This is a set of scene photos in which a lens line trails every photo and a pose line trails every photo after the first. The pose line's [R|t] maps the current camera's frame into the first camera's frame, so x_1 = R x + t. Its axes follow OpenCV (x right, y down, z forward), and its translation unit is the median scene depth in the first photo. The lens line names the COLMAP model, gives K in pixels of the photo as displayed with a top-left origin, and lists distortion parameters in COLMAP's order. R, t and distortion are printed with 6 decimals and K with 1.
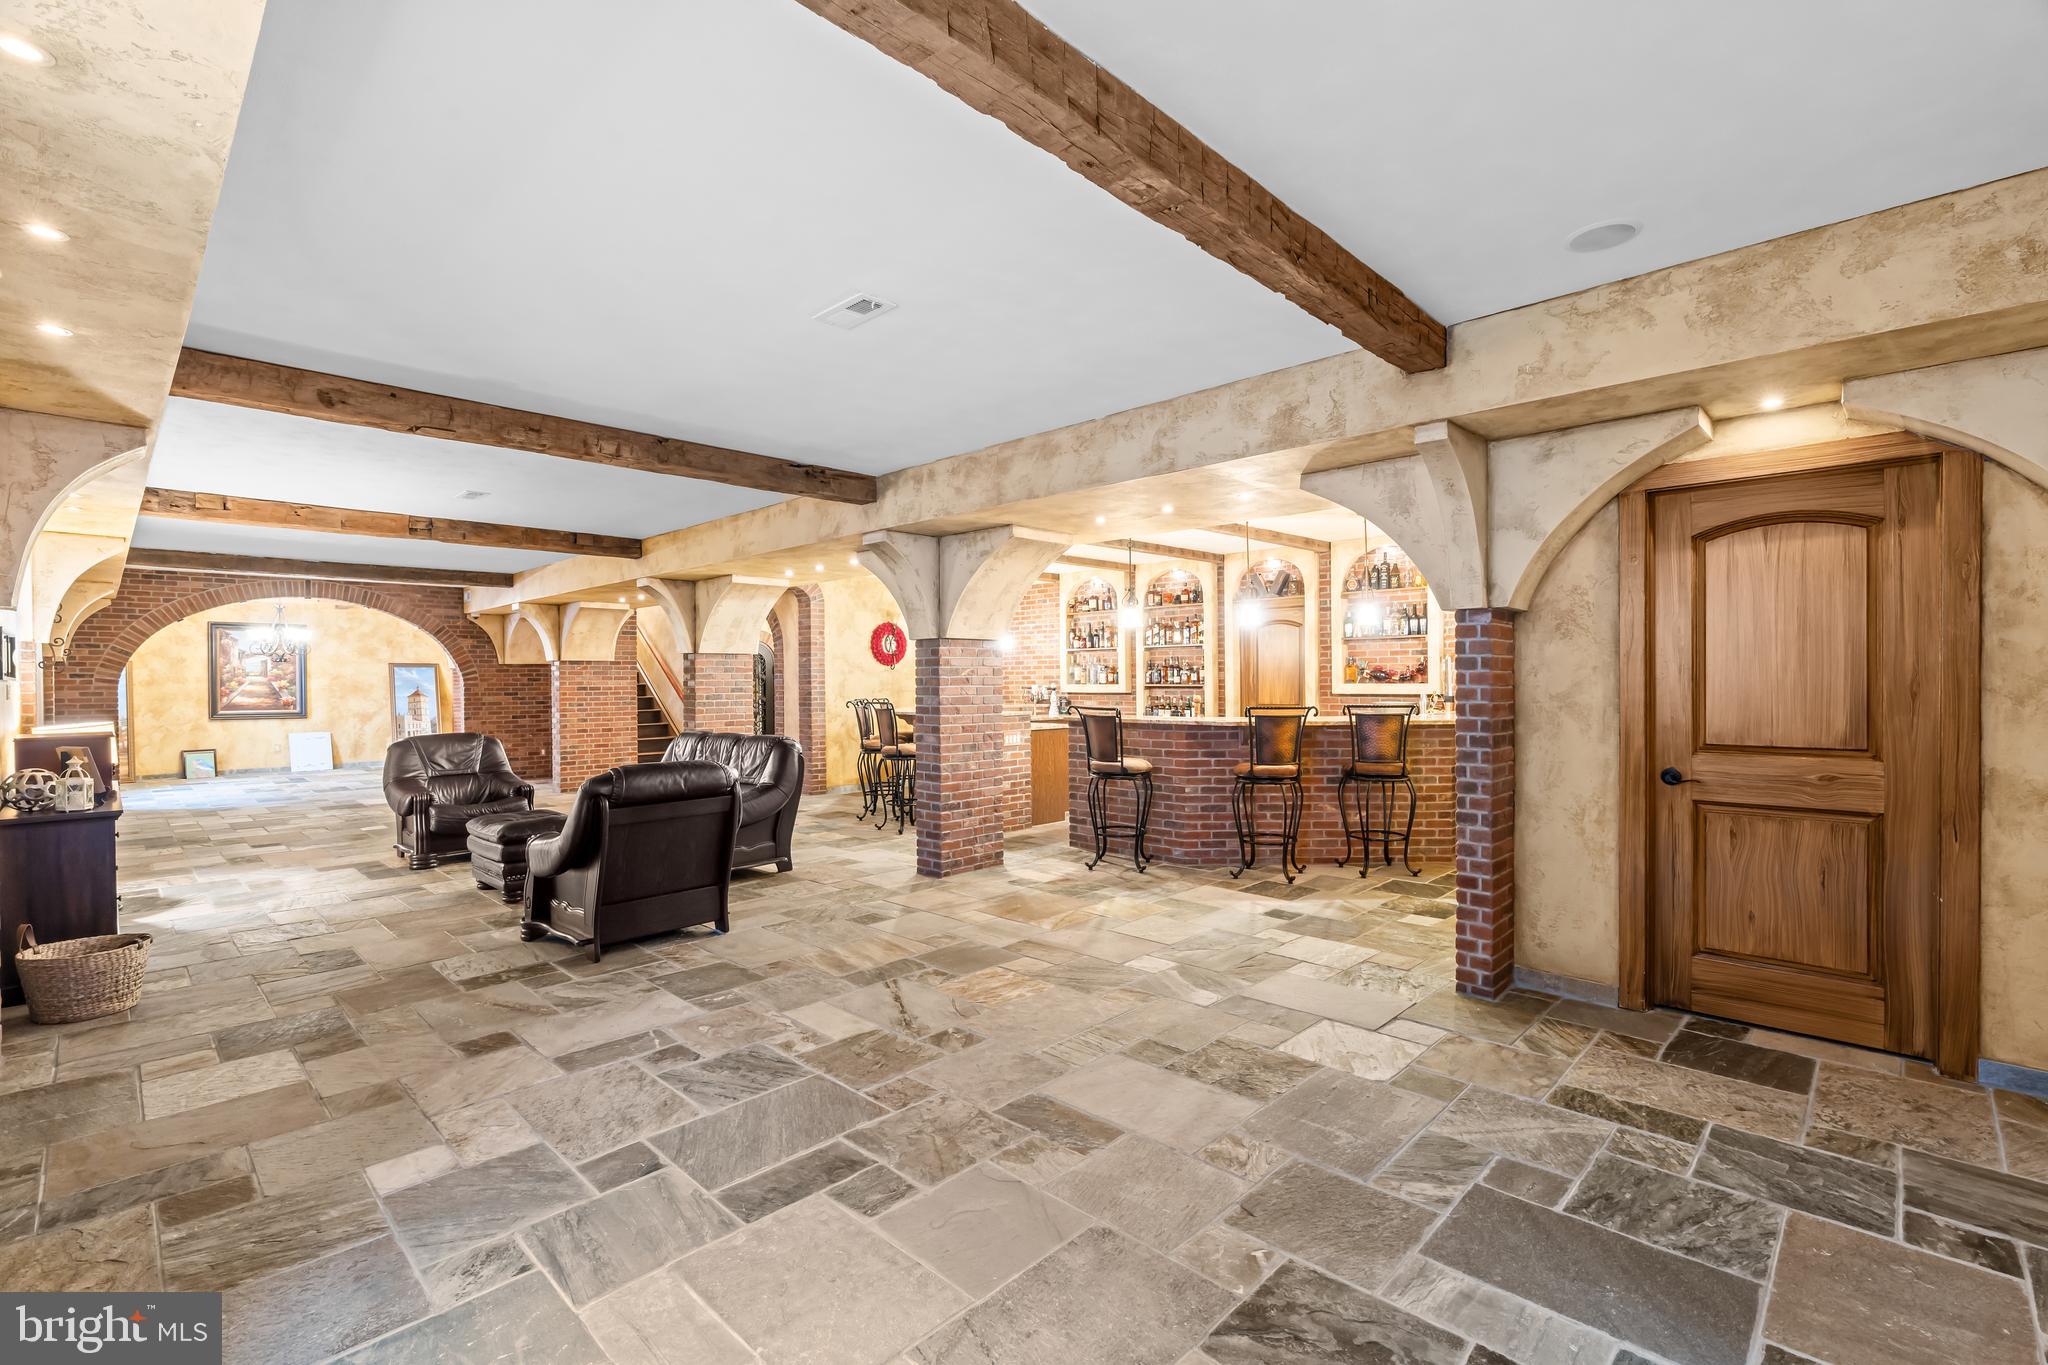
lens RADIAL K [[910.5, 0, 1021.2], [0, 910.5, 686.3], [0, 0, 1]] dist [-0.000276, 0.000131]
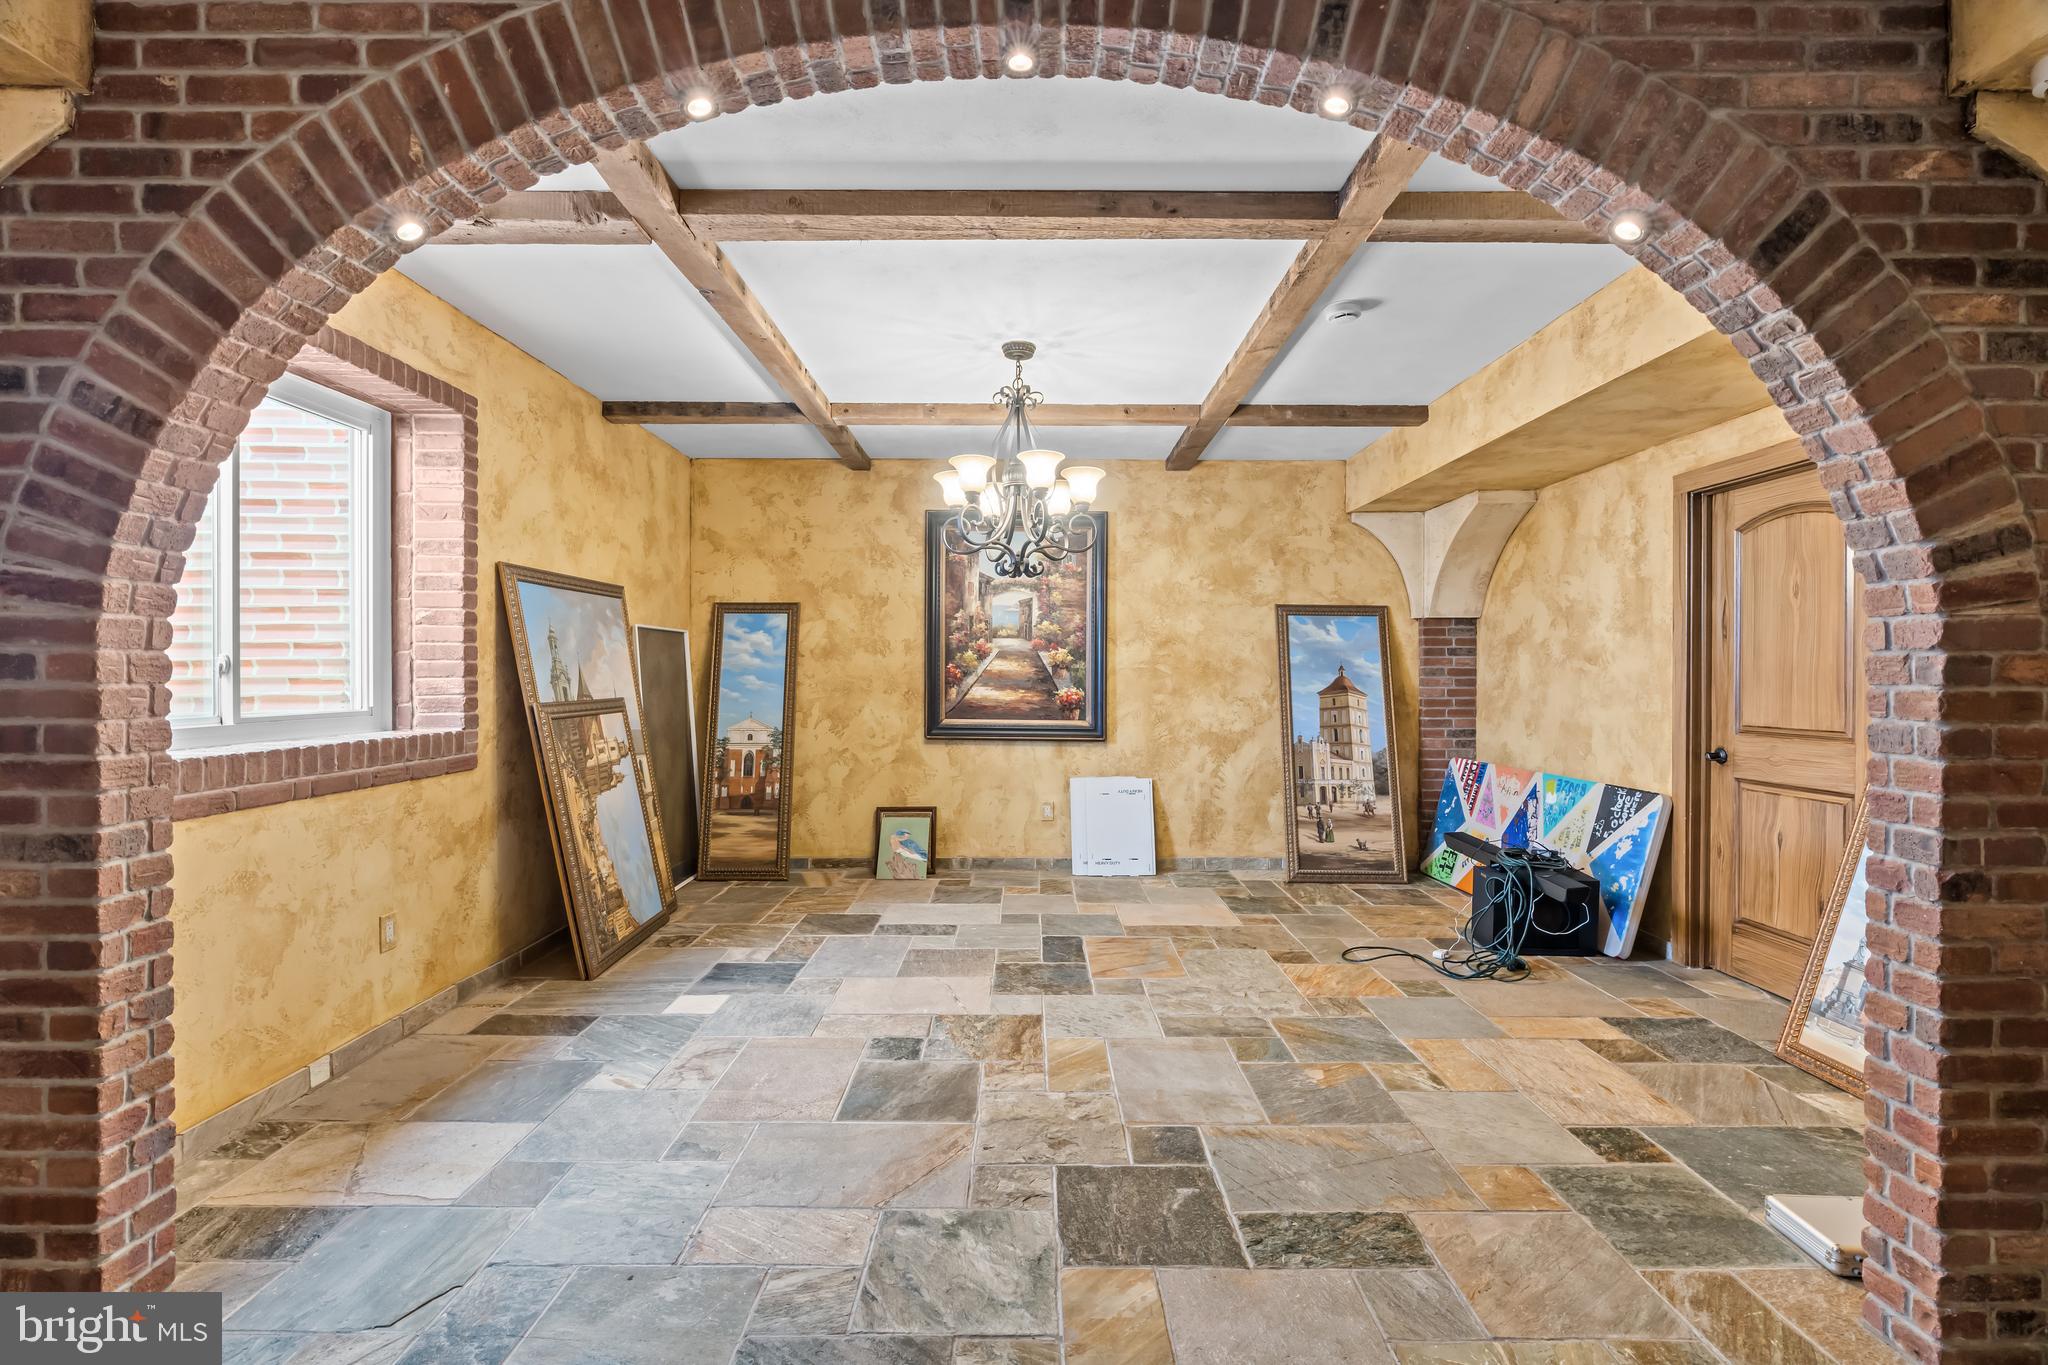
lens RADIAL K [[910.5, 0, 1023.1], [0, 910.5, 679.8], [0, 0, 1]] dist [-0.000276, 0.000131]
pose [[0.696657, 0.013494, -0.717277, -0.530772], [-0.011975, 0.999903, 0.007181, 0.005133], [0.717304, 0.003587, 0.696751, 0.705469]]
